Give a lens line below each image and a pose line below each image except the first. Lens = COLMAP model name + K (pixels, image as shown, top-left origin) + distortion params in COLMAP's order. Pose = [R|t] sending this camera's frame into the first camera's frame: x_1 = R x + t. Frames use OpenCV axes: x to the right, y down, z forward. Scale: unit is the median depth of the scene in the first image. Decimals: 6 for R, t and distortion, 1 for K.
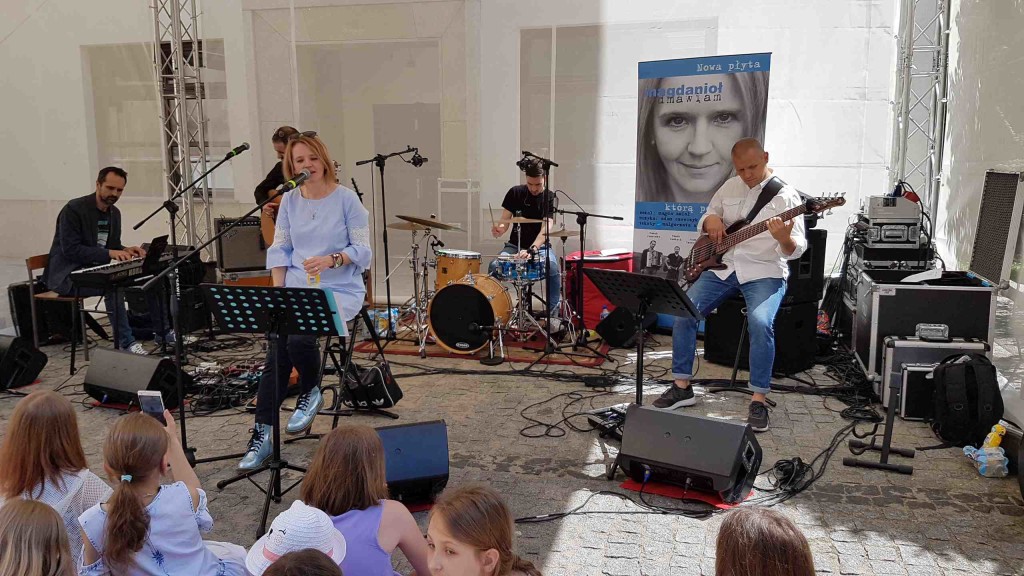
lens RADIAL K [[807.9, 0, 512.0], [0, 807.9, 288.0], [0, 0, 1]] dist [0.221125, -0.513870]
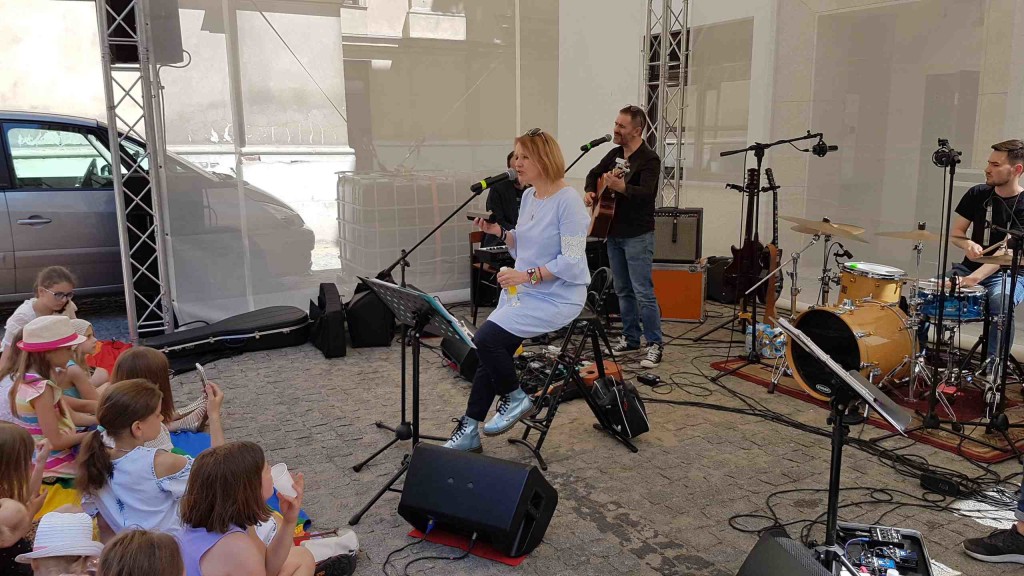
lens RADIAL K [[807.9, 0, 512.0], [0, 807.9, 288.0], [0, 0, 1]] dist [0.221125, -0.513870]
pose [[0.664981, 0.136632, -0.734256, 0.309012], [-0.111602, 0.990264, 0.083197, -0.057398], [0.738474, 0.026620, 0.673756, 0.244267]]
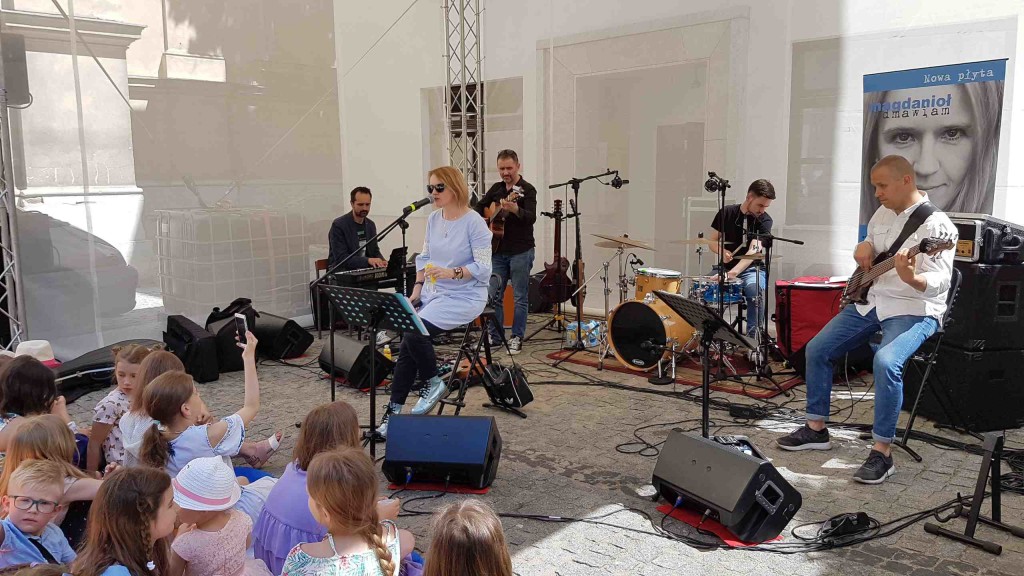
lens RADIAL K [[829.2, 0, 509.9], [0, 829.2, 278.2], [0, 0, 1]] dist [0.134152, -0.272082]
pose [[0.879801, 0.051243, -0.472571, 0.288946], [-0.064928, 0.997809, -0.012681, -0.011175], [0.470886, 0.041840, 0.881201, -0.009185]]
